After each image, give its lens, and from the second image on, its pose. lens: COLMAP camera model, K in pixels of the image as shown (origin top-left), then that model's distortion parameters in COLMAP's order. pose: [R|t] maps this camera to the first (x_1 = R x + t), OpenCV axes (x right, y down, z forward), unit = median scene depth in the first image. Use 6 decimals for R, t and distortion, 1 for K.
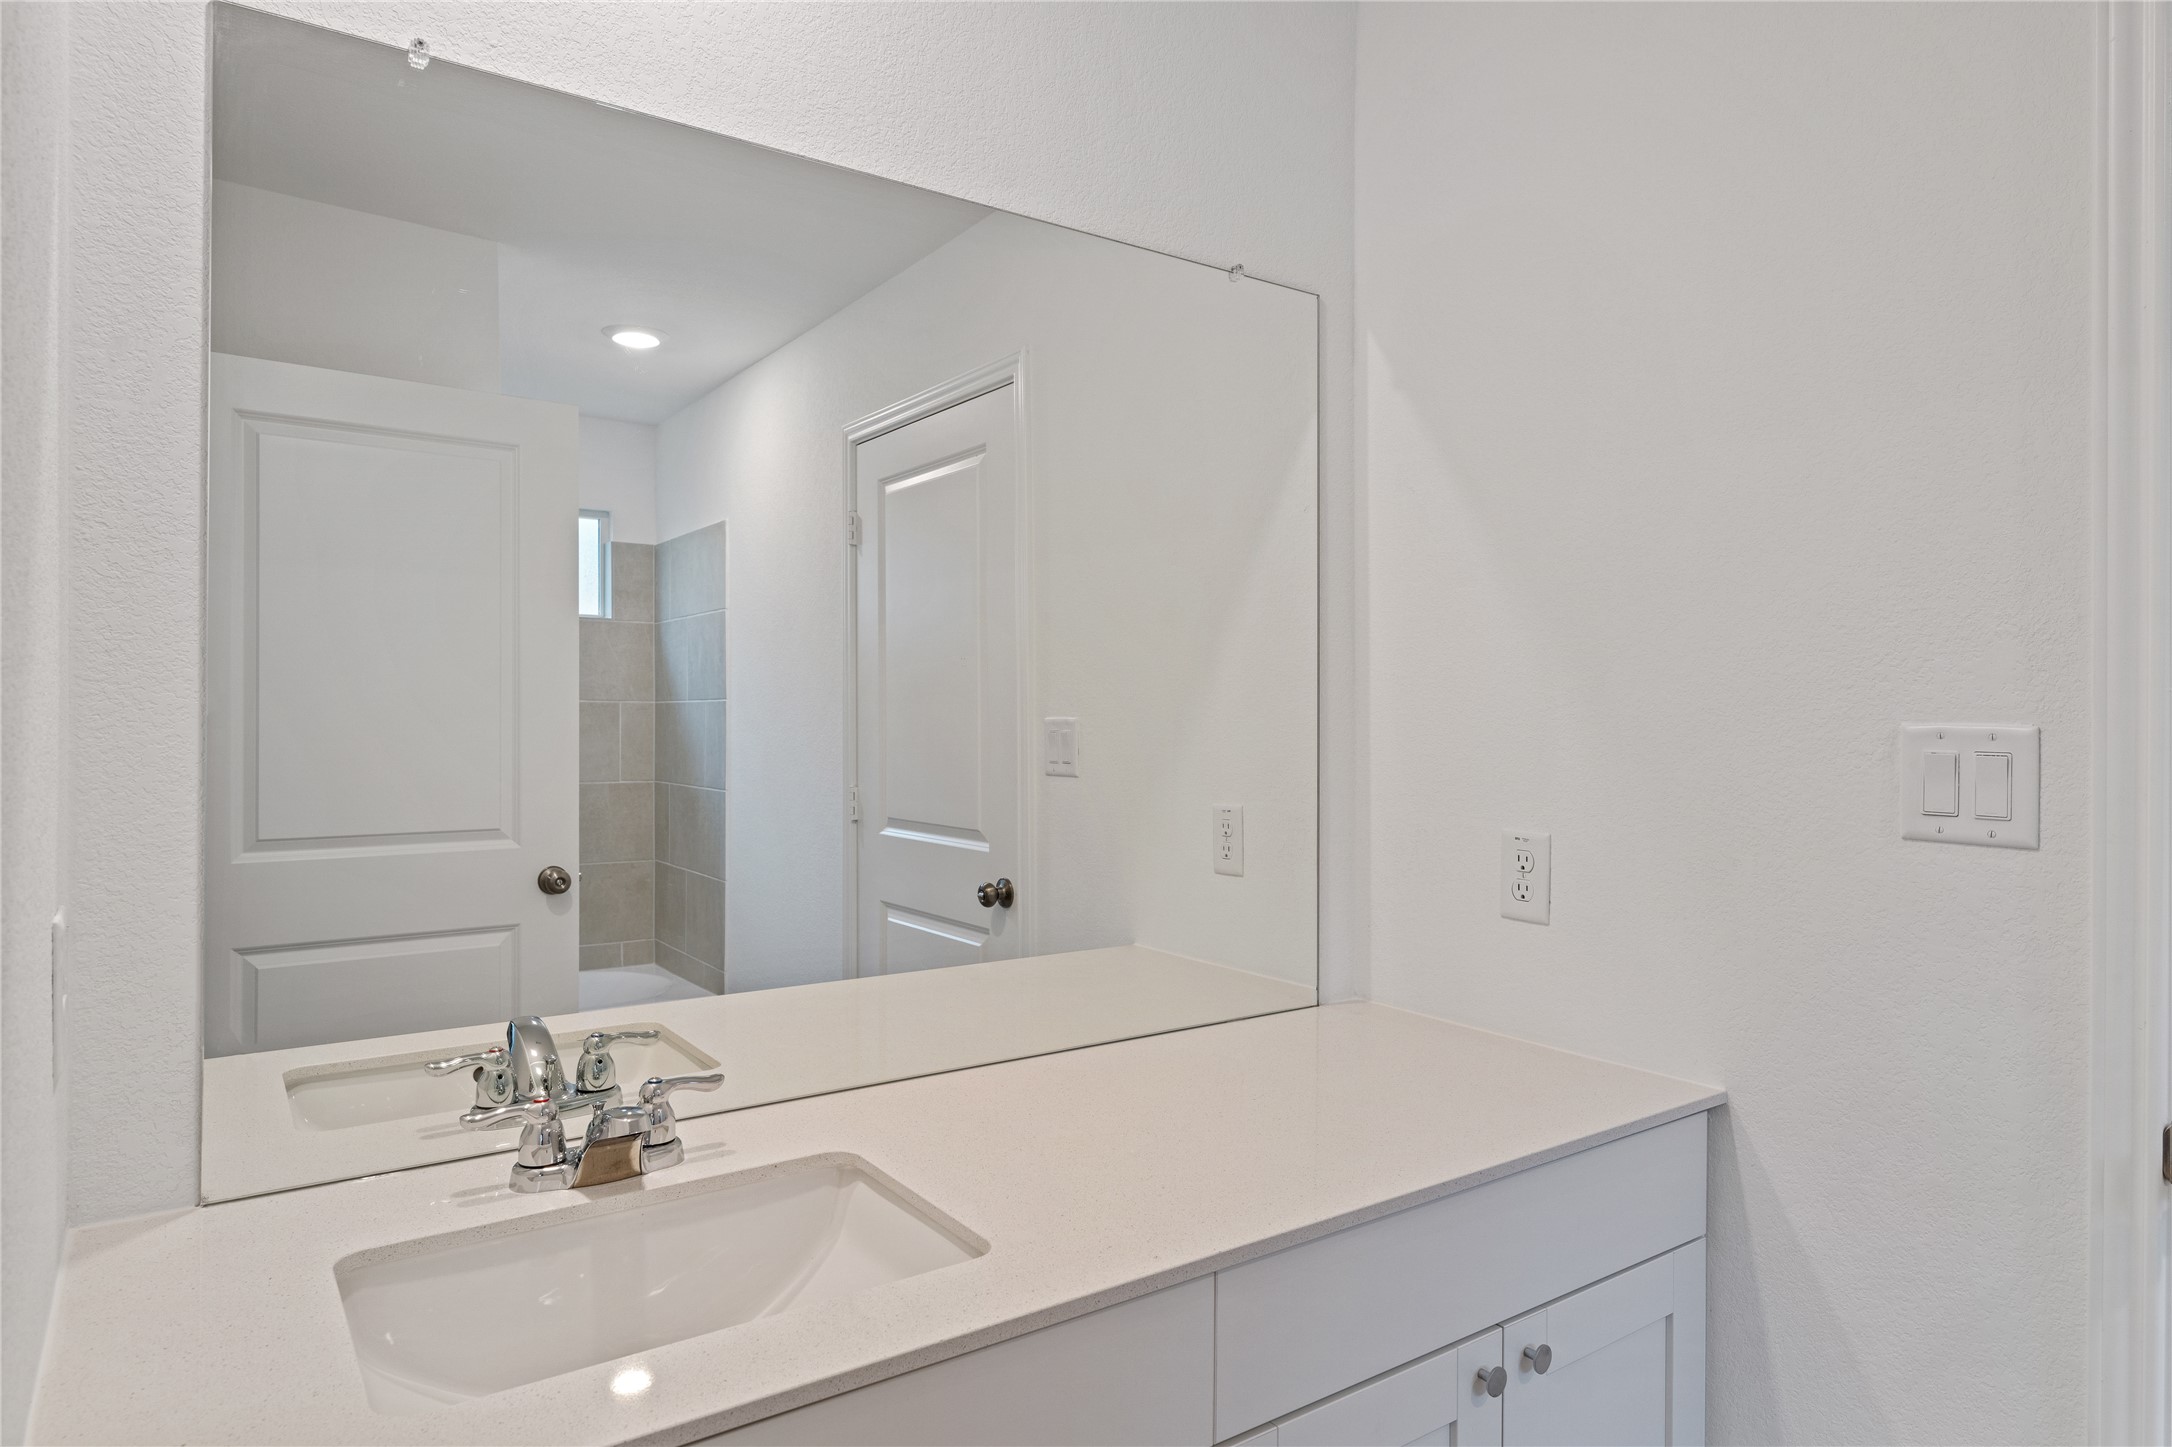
lens RADIAL K [[1285.8, 0, 1086.0], [0, 1285.8, 723.5], [0, 0, 1]] dist [-0.027922, -0.000335]
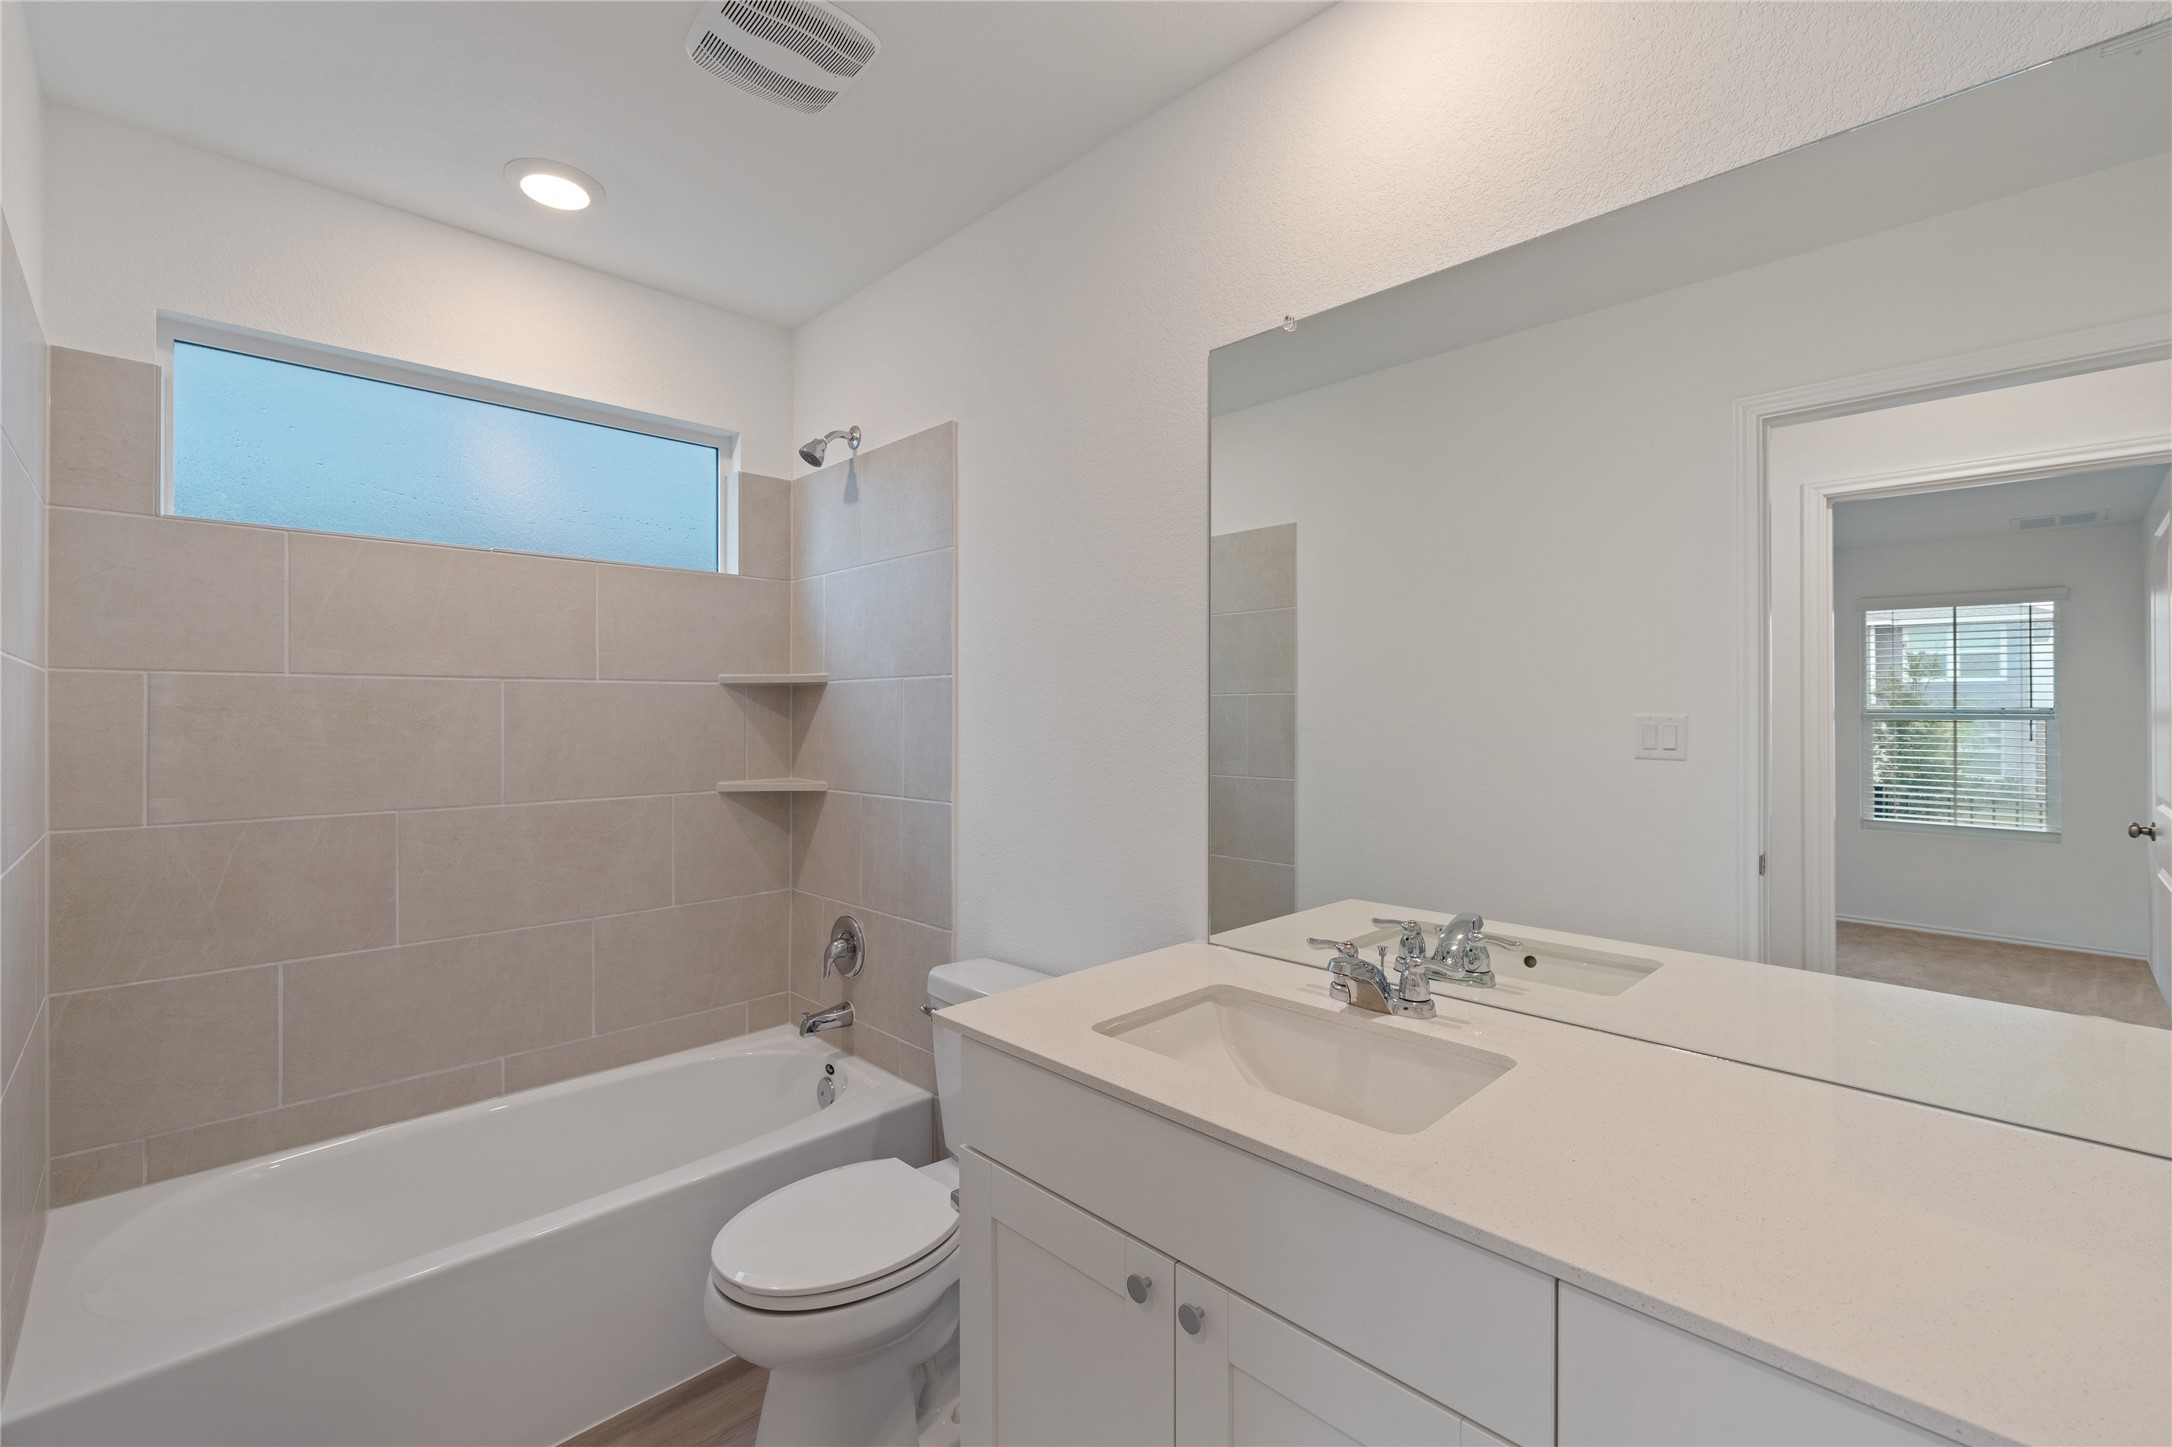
lens RADIAL K [[934.7, 0, 1086.0], [0, 934.7, 723.5], [0, 0, 1]] dist [0.000395, 0.000014]
pose [[0.160780, 0.017340, -0.986838, 0.667576], [-0.006019, 0.999844, 0.016588, 0.001658], [0.986972, 0.003273, 0.160859, 0.488544]]
